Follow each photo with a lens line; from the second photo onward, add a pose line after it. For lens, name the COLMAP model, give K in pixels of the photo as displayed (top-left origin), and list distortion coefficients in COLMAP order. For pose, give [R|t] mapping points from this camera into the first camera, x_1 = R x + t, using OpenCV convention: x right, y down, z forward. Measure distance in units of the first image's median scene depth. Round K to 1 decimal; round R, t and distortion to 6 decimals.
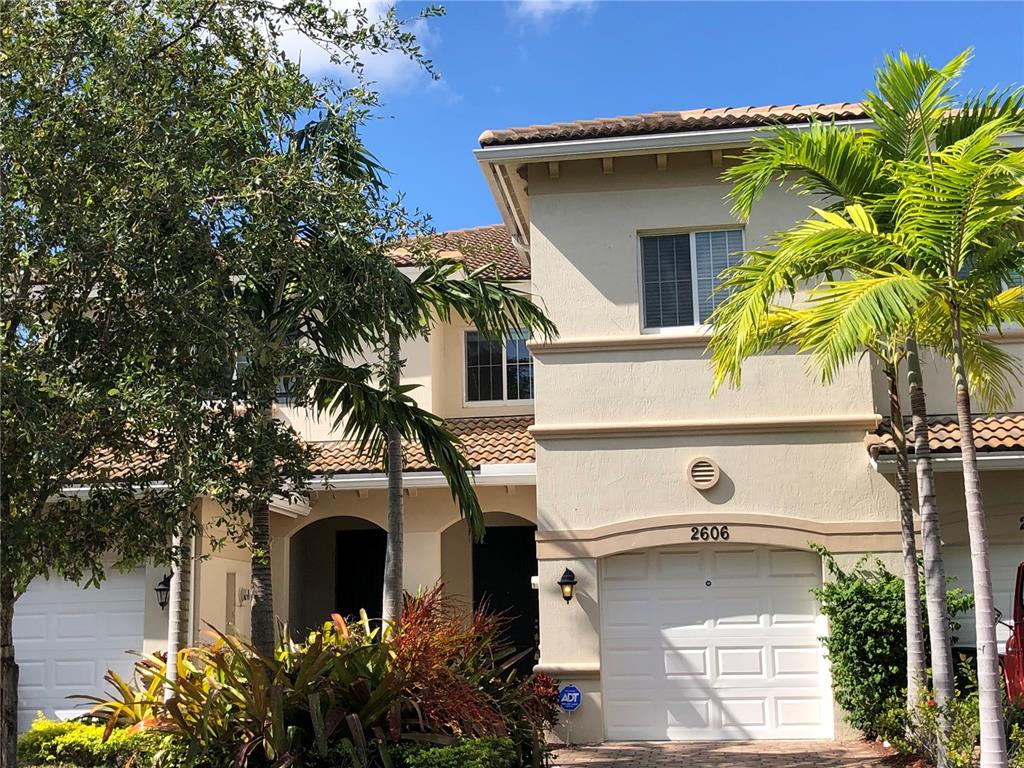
lens RADIAL K [[1389.7, 0, 505.9], [0, 1389.7, 386.0], [0, 0, 1]] dist [0.047764, 0.000000]
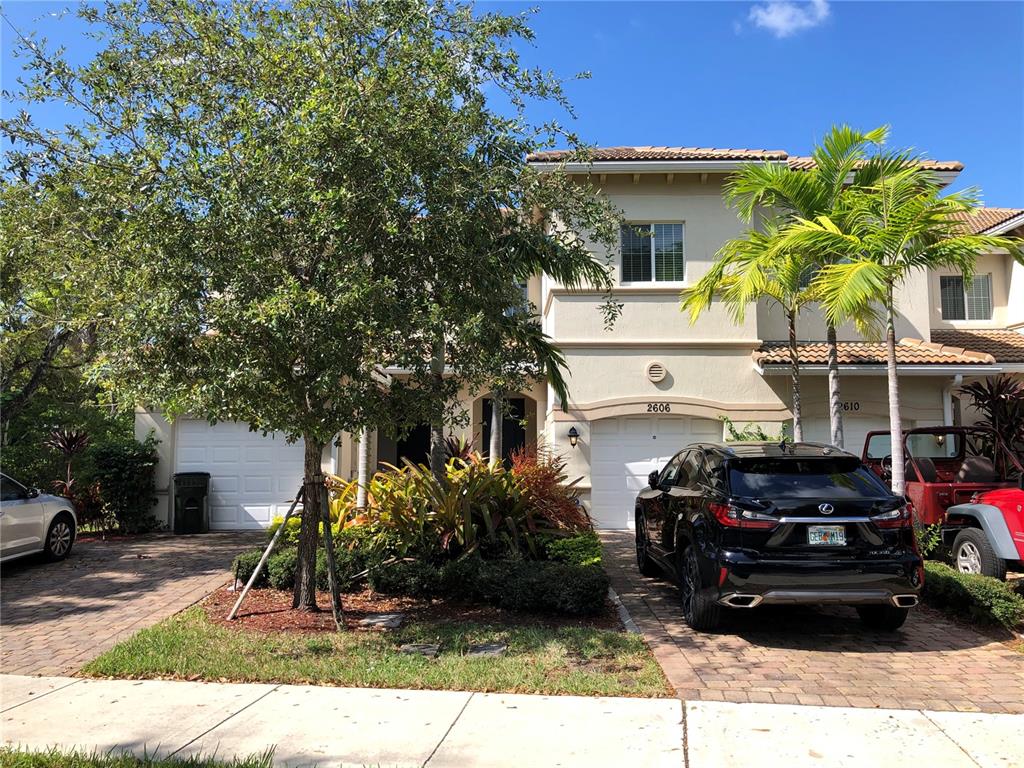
lens RADIAL K [[835.9, 0, 488.8], [0, 835.9, 381.2], [0, 0, 1]] dist [0.034957, -0.038646]
pose [[0.990668, 0.029257, 0.133124, -0.189300], [-0.041078, 0.995367, 0.086933, -0.004482], [-0.129963, -0.091590, 0.987279, 0.040688]]
